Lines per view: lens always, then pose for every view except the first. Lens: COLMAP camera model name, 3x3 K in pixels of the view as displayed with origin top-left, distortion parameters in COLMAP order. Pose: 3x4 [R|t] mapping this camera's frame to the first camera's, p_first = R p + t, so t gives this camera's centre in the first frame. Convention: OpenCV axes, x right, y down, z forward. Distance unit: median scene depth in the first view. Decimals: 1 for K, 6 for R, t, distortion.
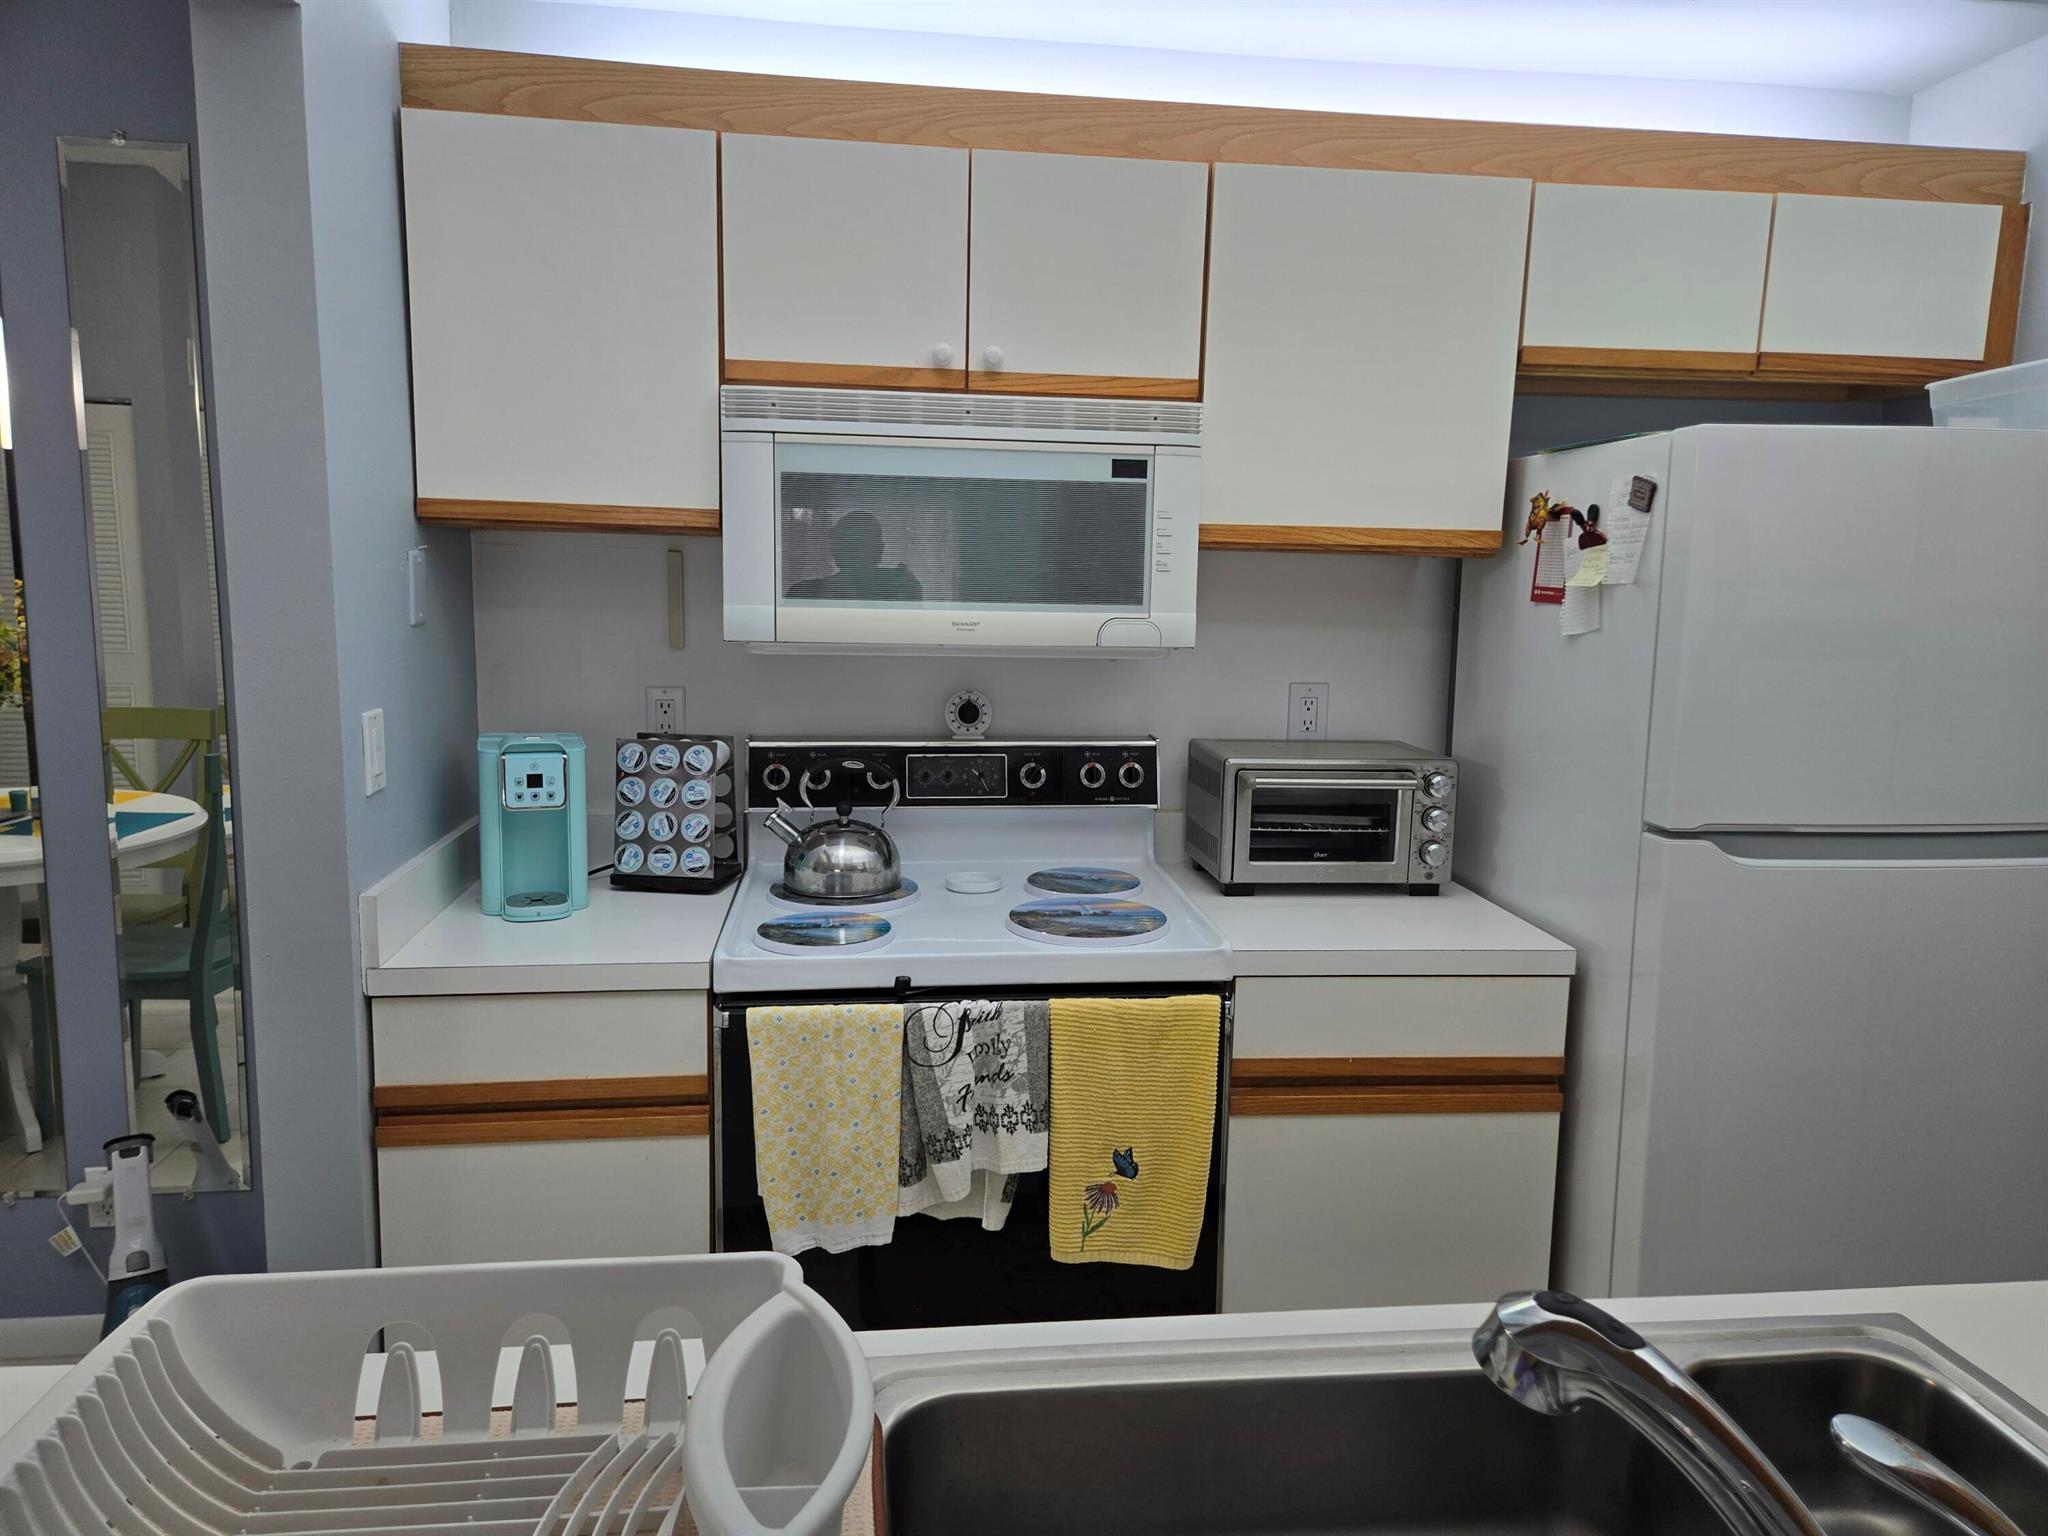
lens RADIAL K [[1373.9, 0, 1010.9], [0, 1373.9, 766.7], [0, 0, 1]] dist [0.092089, -0.069655]
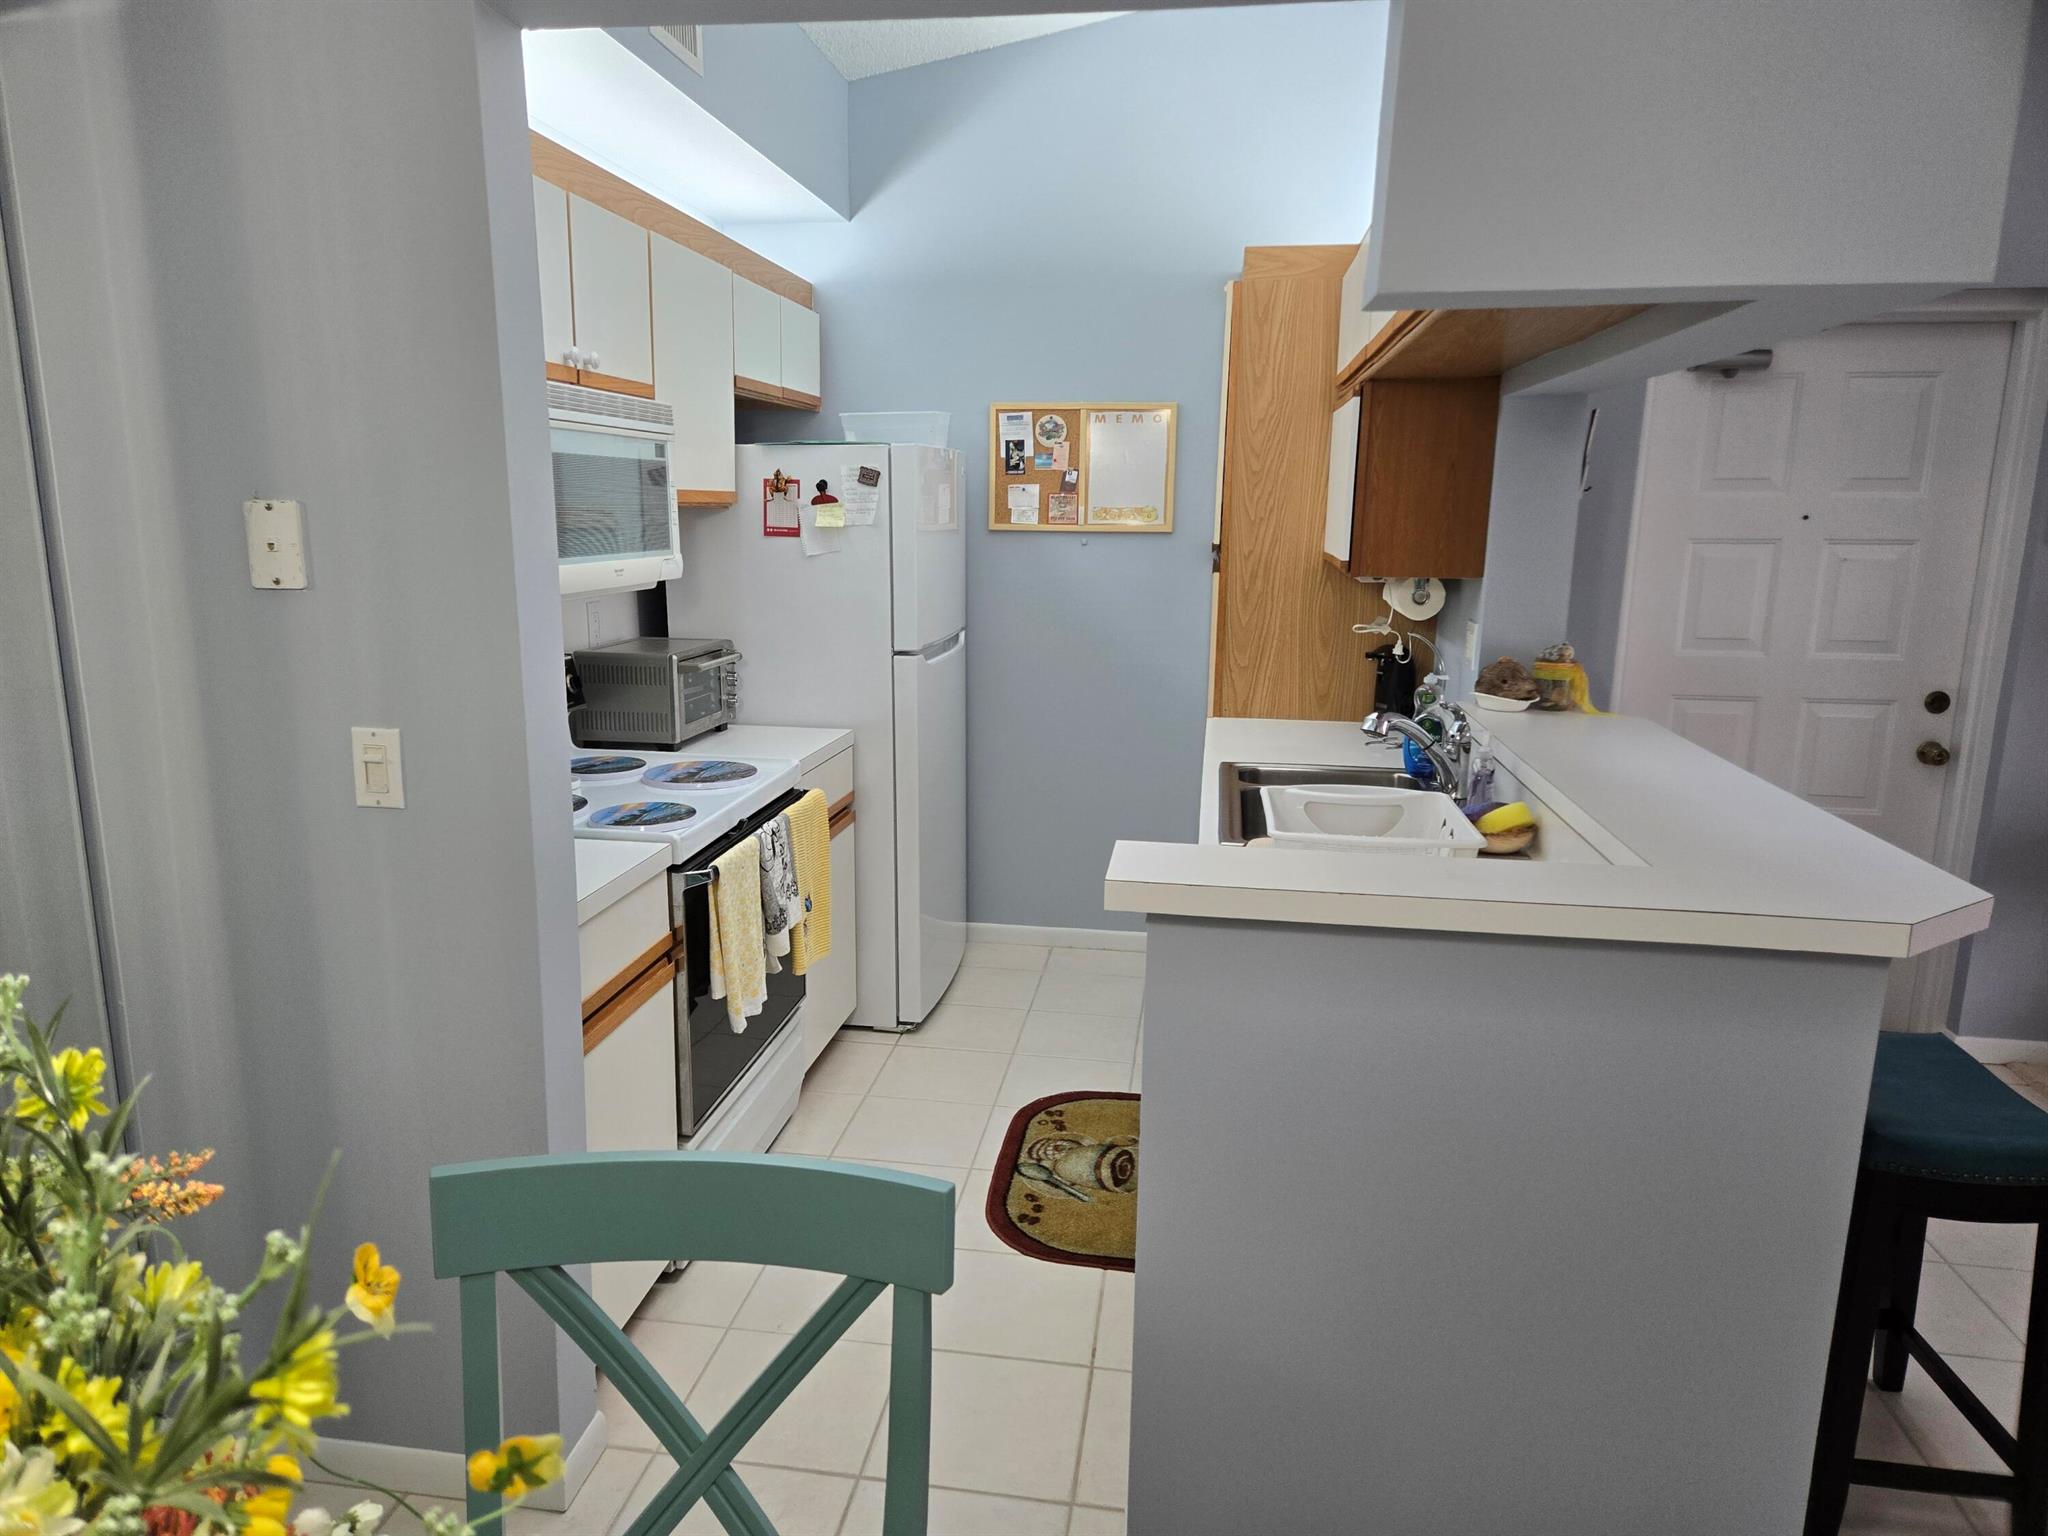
lens RADIAL K [[1373.9, 0, 1010.9], [0, 1373.9, 766.7], [0, 0, 1]] dist [0.092089, -0.069655]
pose [[0.267903, -0.201303, 0.942181, -1.254965], [0.141474, 0.975547, 0.168204, -0.094330], [-0.953002, 0.088232, 0.289831, 0.299693]]
